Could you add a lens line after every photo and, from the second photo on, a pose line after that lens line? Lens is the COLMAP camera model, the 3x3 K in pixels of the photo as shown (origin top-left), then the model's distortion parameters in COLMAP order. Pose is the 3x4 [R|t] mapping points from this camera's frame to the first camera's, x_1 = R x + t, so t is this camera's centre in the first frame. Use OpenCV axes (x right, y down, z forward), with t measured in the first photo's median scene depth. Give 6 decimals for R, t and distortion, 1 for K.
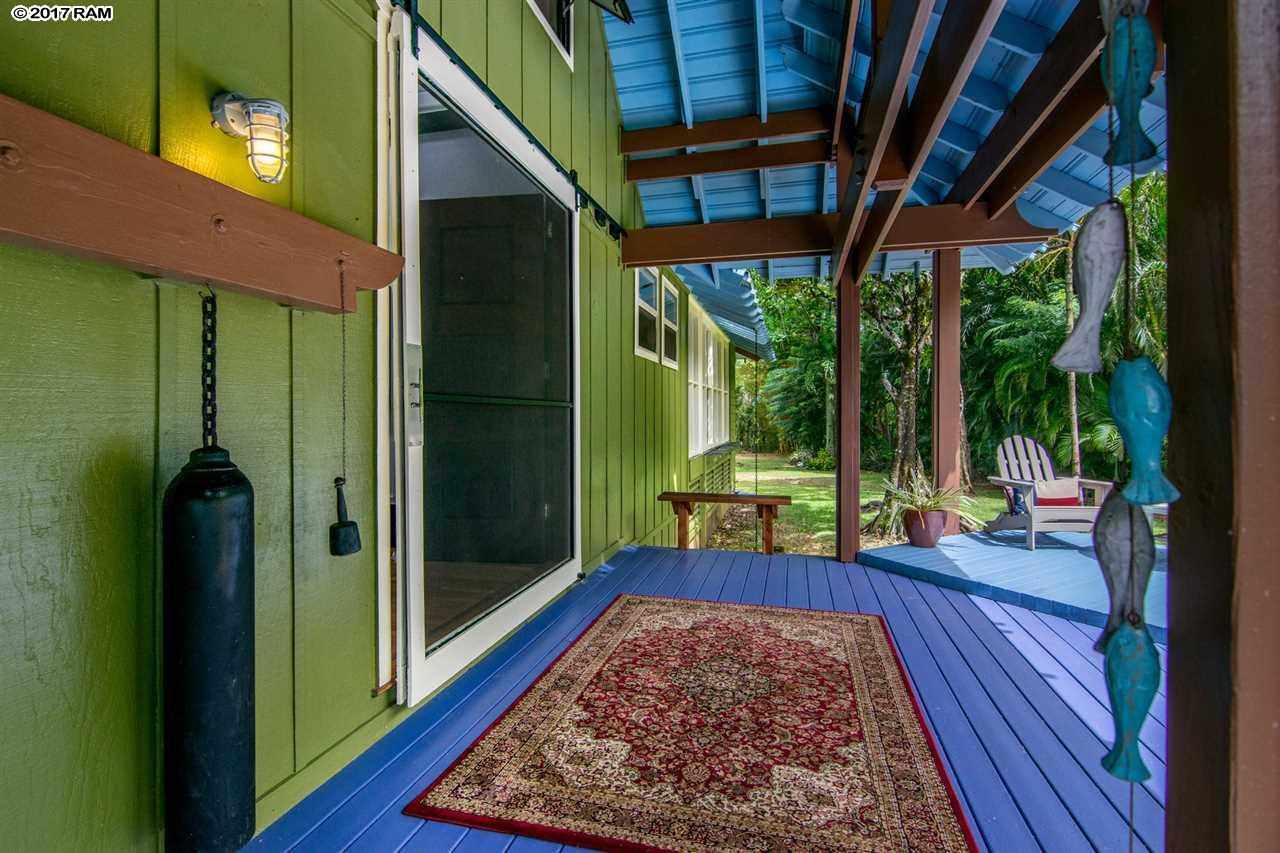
lens RADIAL K [[630.9, 0, 614.4], [0, 630.9, 424.8], [0, 0, 1]] dist [-0.002150, -0.028982]
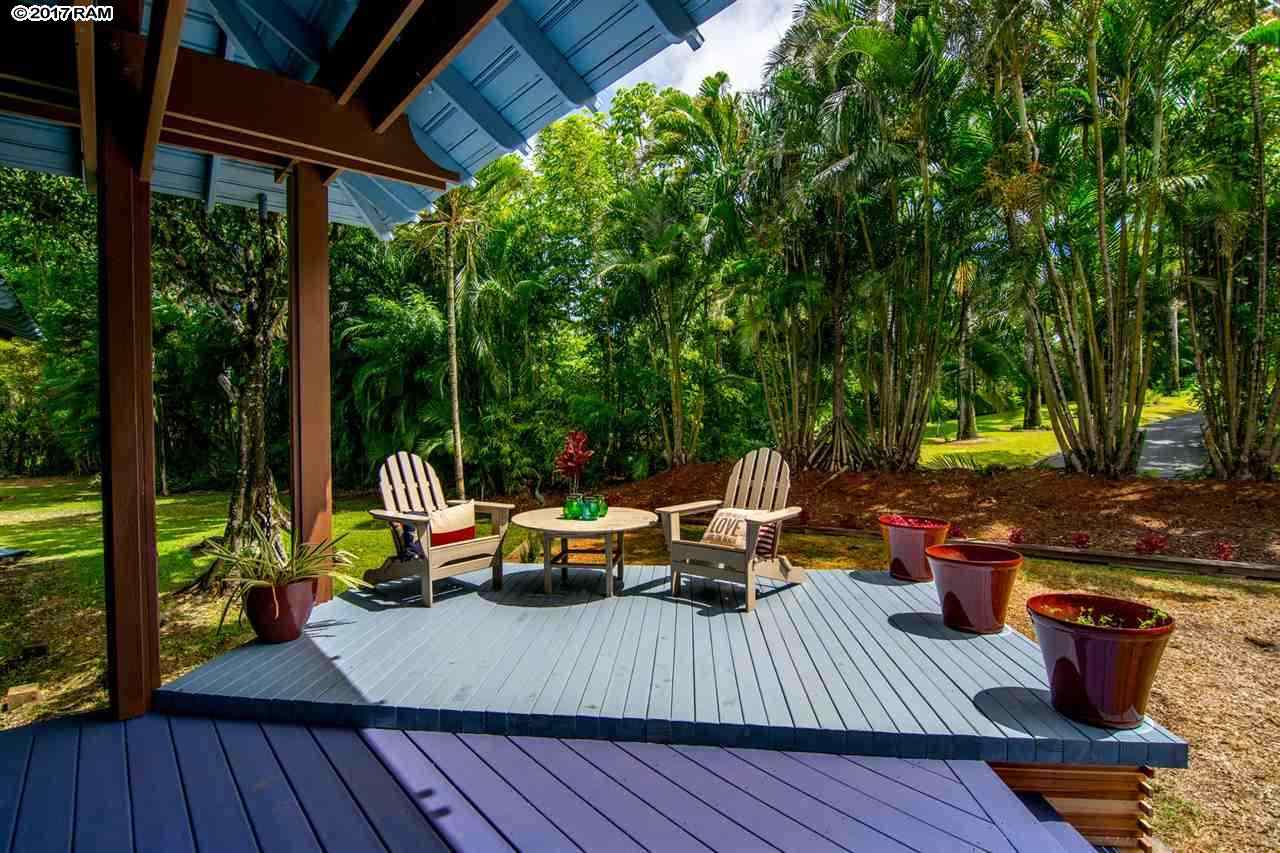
lens RADIAL K [[630.9, 0, 614.4], [0, 630.9, 424.8], [0, 0, 1]] dist [-0.002150, -0.028982]
pose [[0.580793, -0.015012, 0.813913, 0.113823], [0.020385, 0.999785, 0.003895, -0.009085], [-0.813796, 0.014329, 0.580974, 0.233572]]
